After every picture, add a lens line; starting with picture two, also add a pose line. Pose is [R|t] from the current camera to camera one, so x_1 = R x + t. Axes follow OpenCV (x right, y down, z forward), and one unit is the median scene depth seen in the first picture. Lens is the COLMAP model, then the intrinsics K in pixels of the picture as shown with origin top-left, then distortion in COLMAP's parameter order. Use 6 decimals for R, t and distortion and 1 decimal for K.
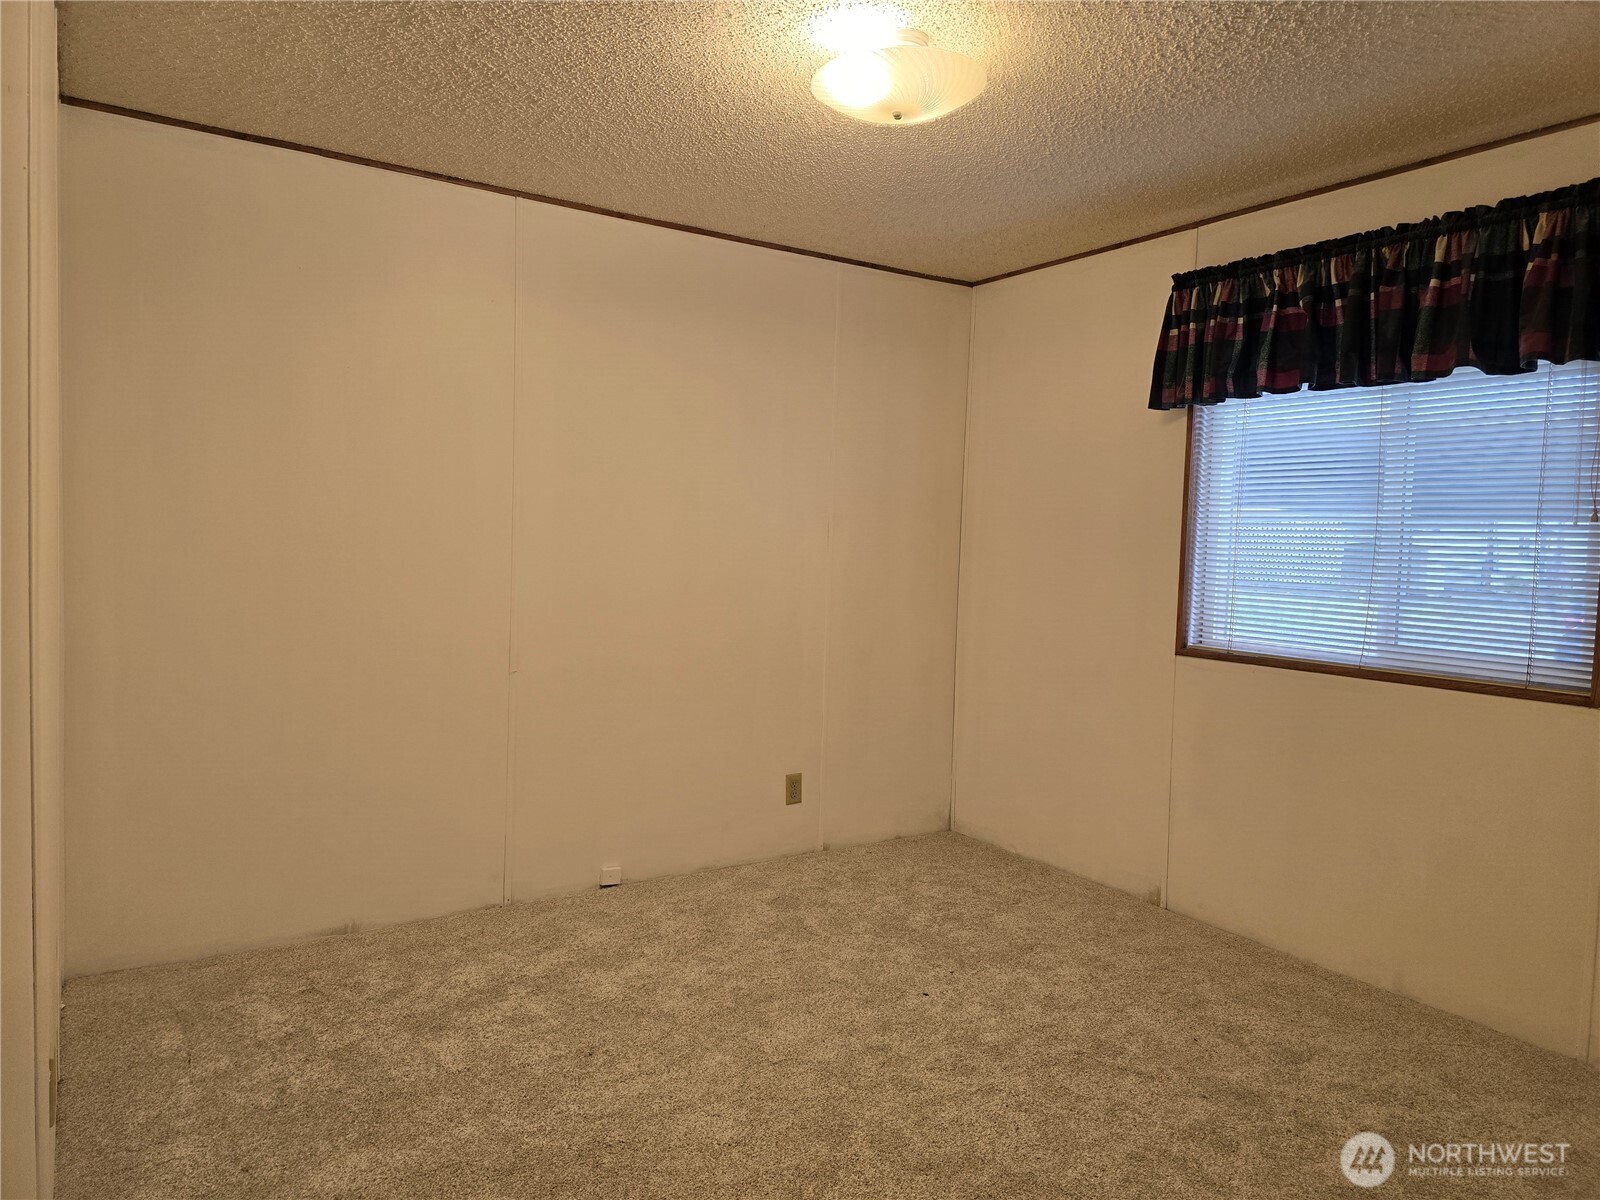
lens RADIAL K [[1062.2, 0, 800.0], [0, 1062.2, 600.0], [0, 0, 1]] dist [0.076352, -0.076303]
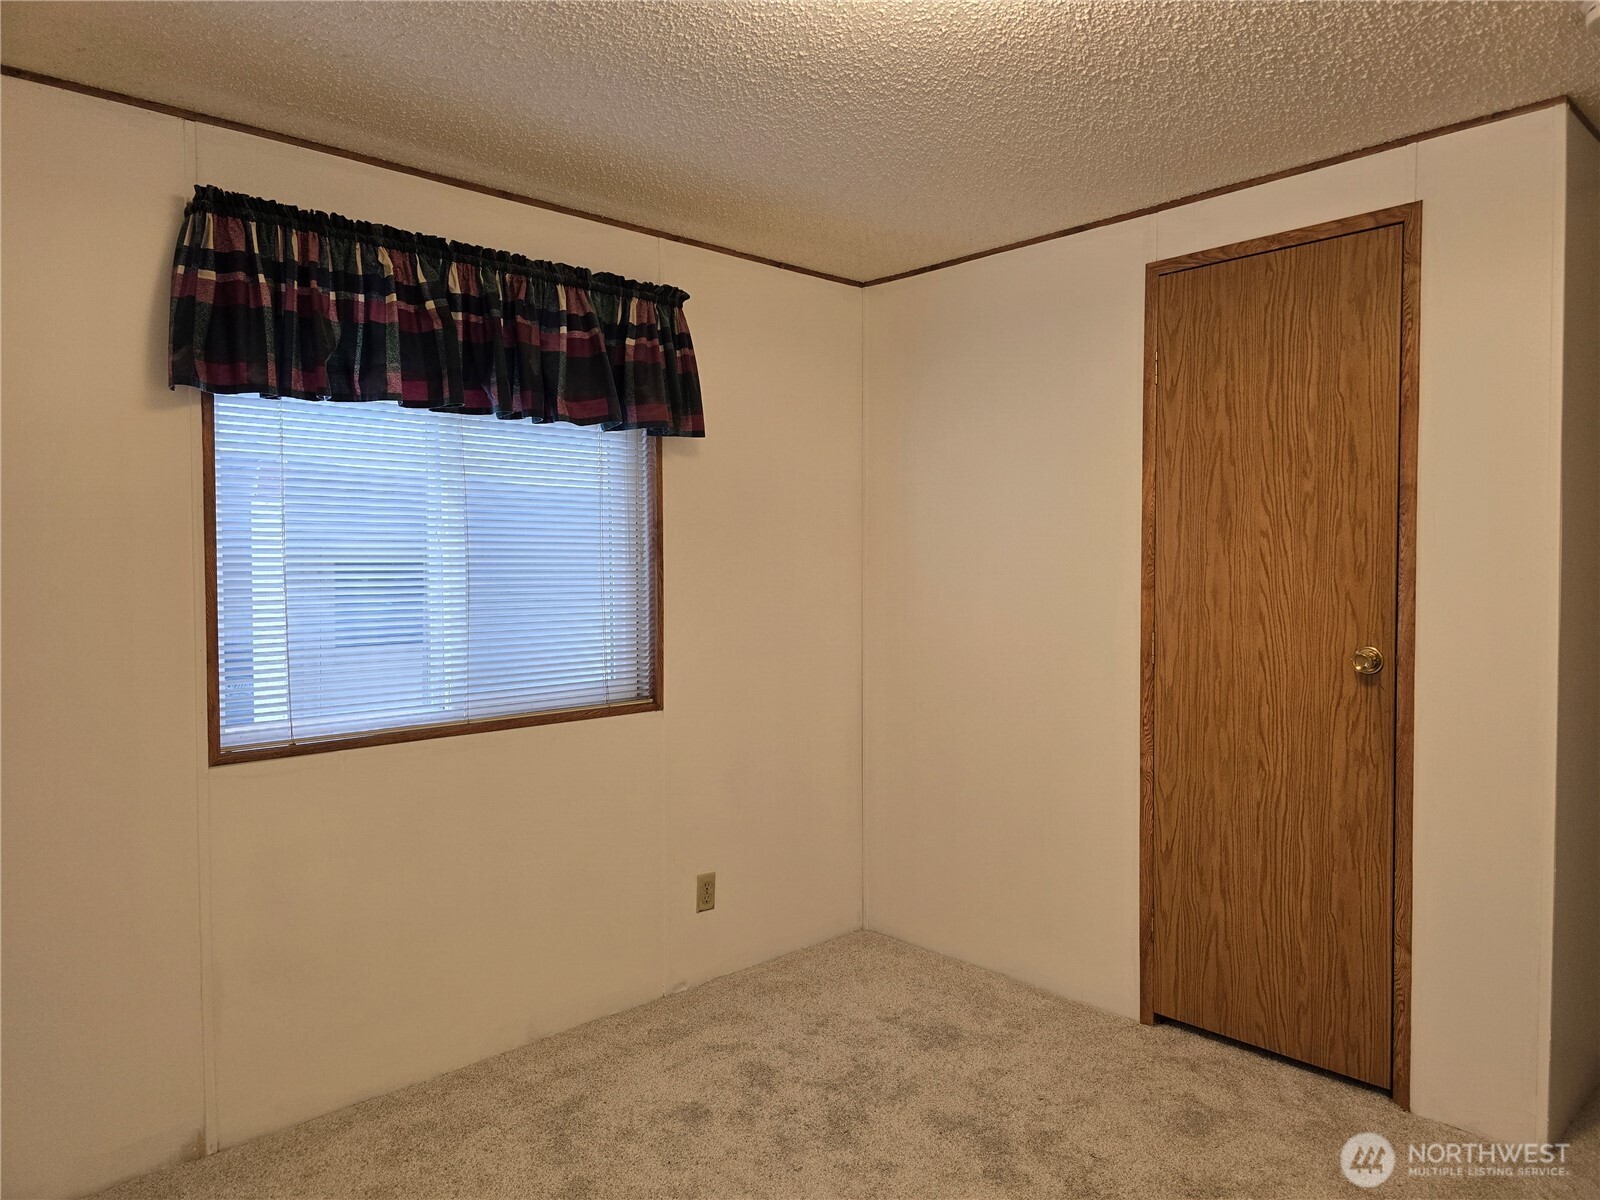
lens RADIAL K [[1066.9, 0, 790.5], [0, 1066.9, 601.2], [0, 0, 1]] dist [0.089327, -0.098043]
pose [[-0.170377, -0.078407, 0.982255, -0.409907], [0.047258, 0.995032, 0.087624, -0.104447], [-0.984245, 0.061349, -0.165825, 0.857150]]
